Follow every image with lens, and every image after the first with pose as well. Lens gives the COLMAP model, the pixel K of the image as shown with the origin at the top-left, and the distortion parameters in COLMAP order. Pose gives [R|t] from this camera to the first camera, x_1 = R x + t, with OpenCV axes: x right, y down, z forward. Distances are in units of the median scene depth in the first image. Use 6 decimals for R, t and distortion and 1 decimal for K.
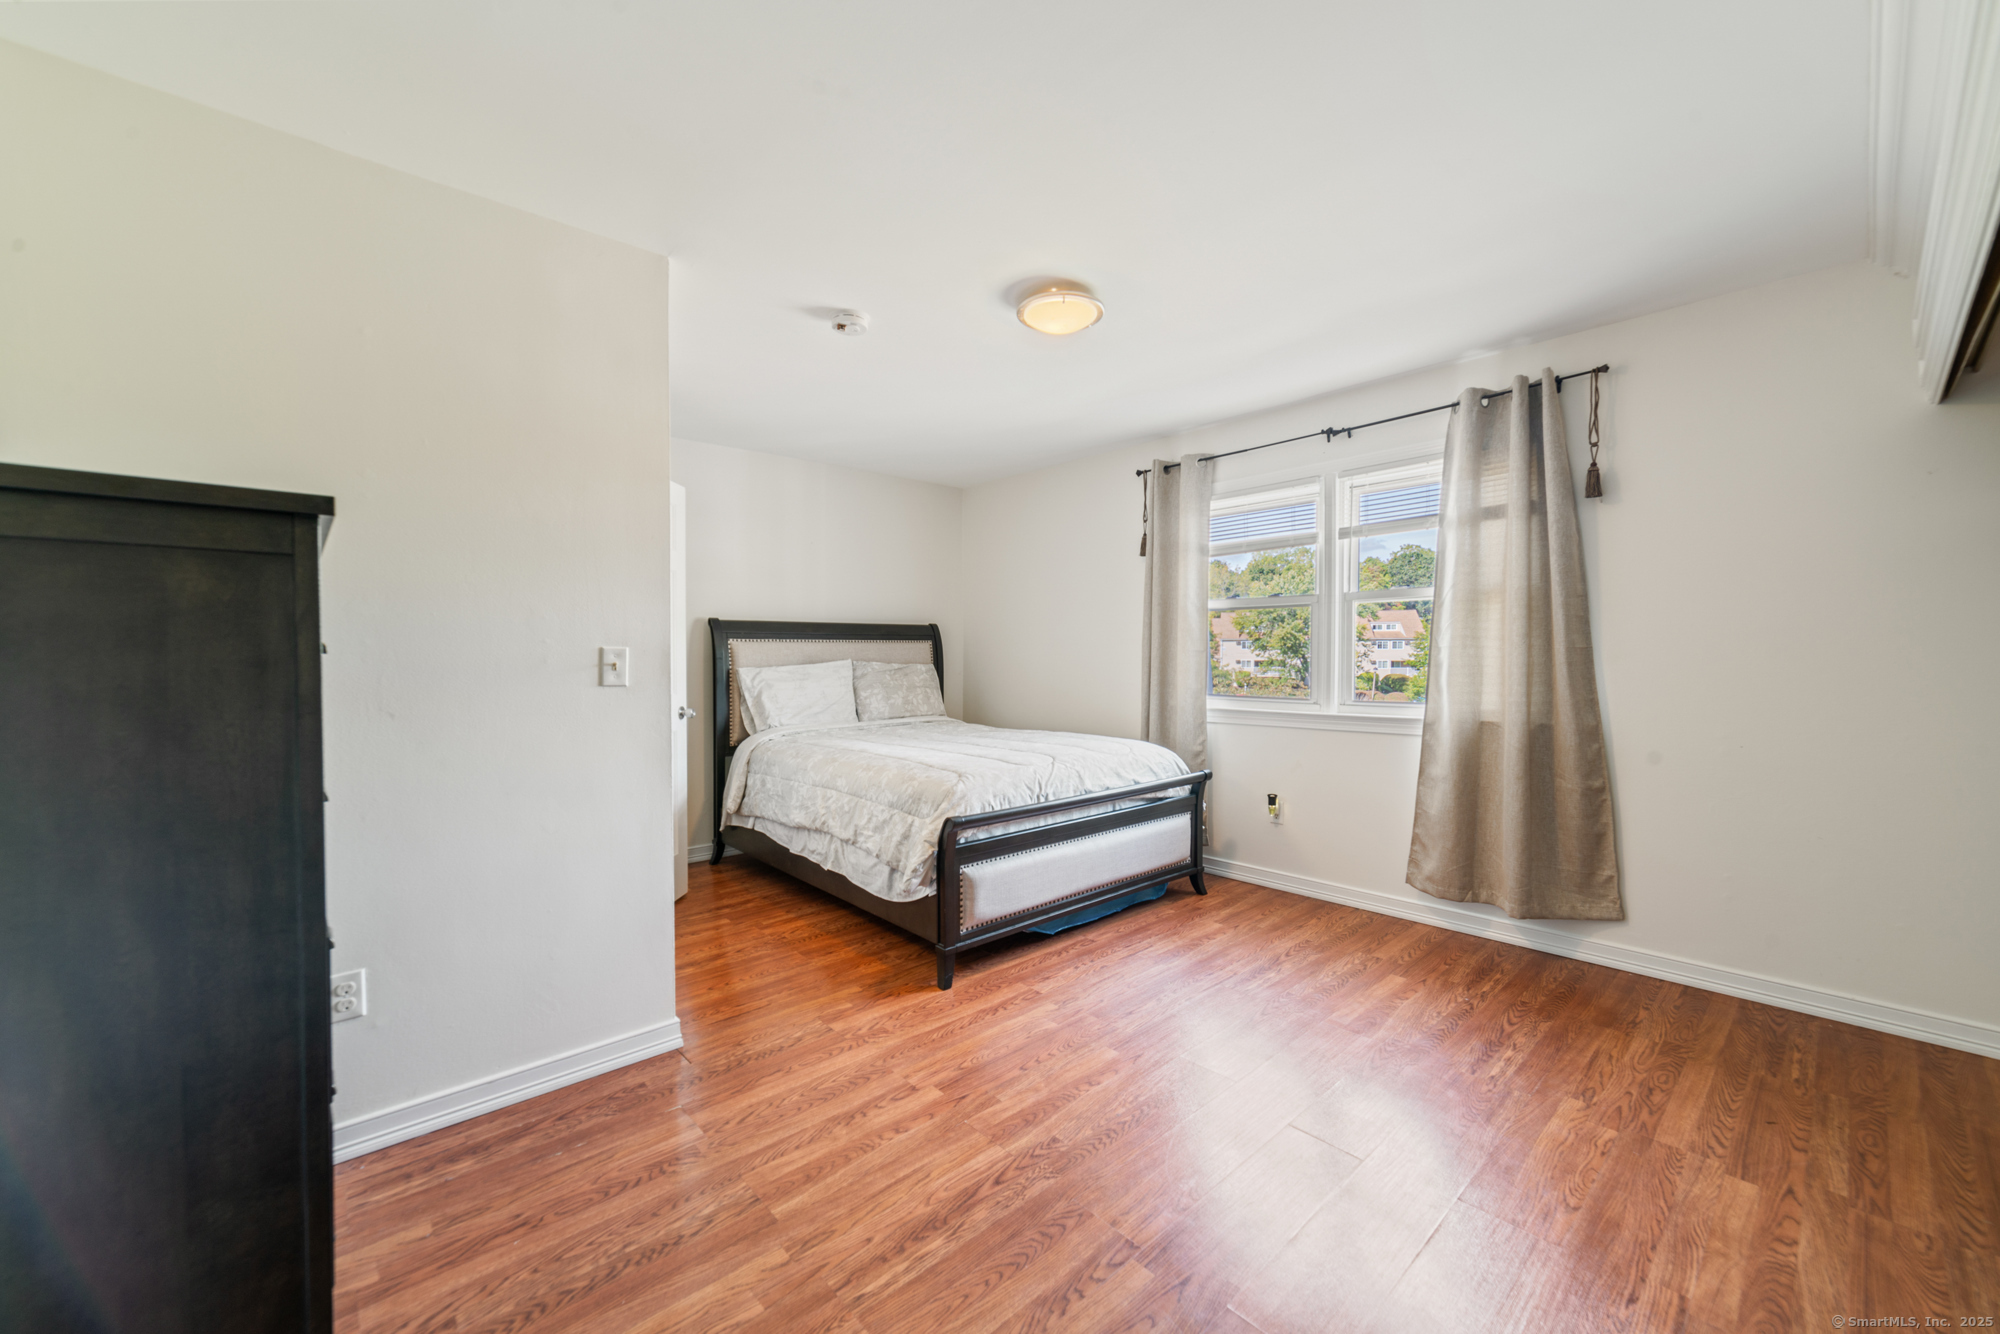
lens RADIAL K [[768.3, 0, 996.4], [0, 768.3, 665.7], [0, 0, 1]] dist [-0.001726, -0.000010]
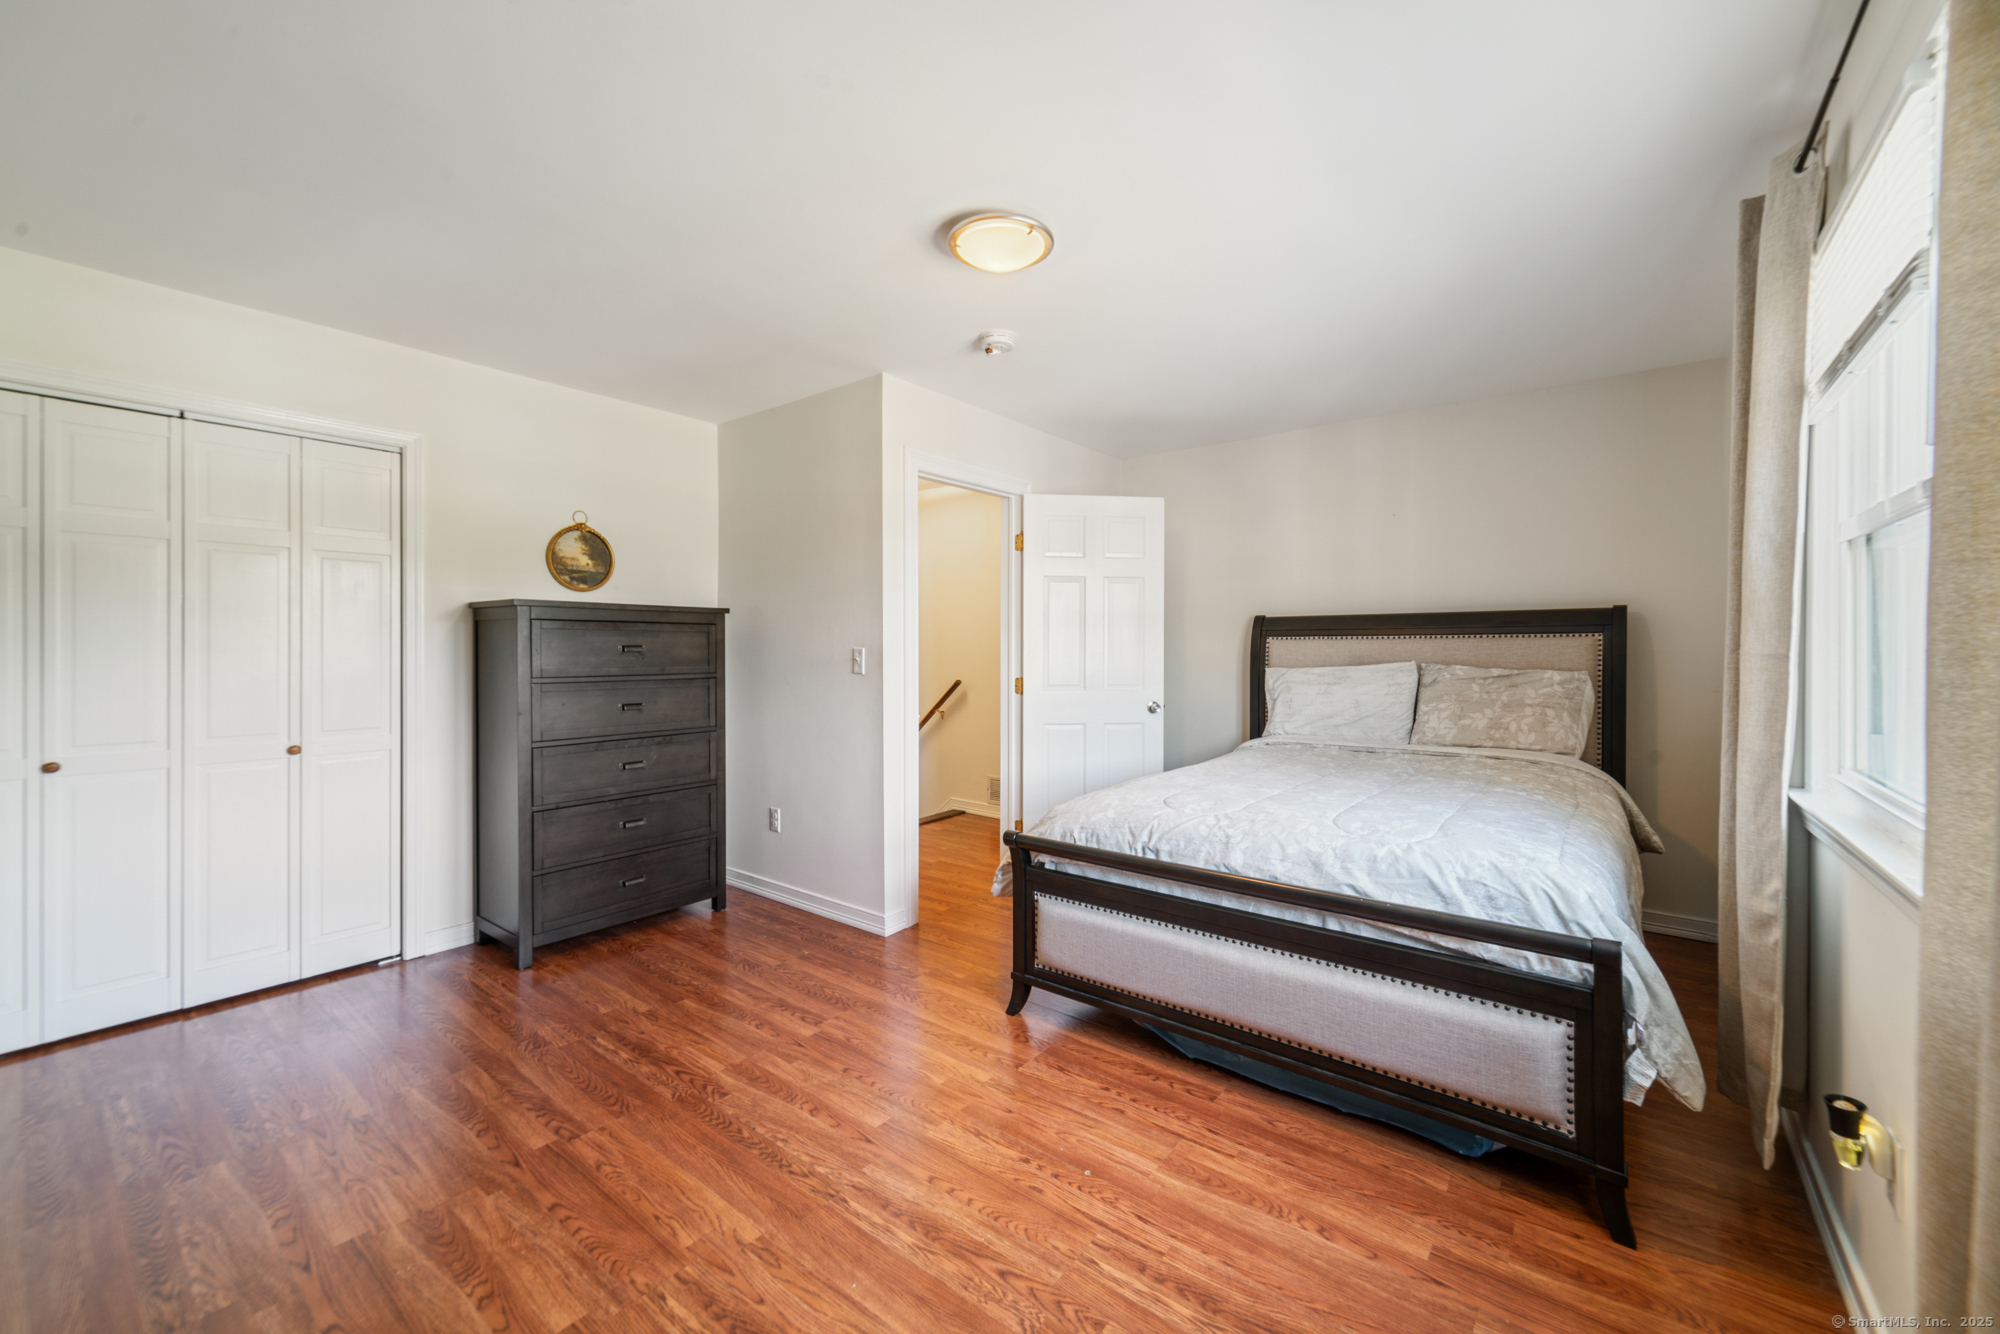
lens RADIAL K [[768.3, 0, 998.3], [0, 768.3, 656.3], [0, 0, 1]] dist [-0.001726, -0.000010]
pose [[0.176789, 0.011522, -0.984181, 0.752596], [-0.017082, 0.999817, 0.008636, -0.019147], [0.984100, 0.015285, 0.176954, 0.724575]]
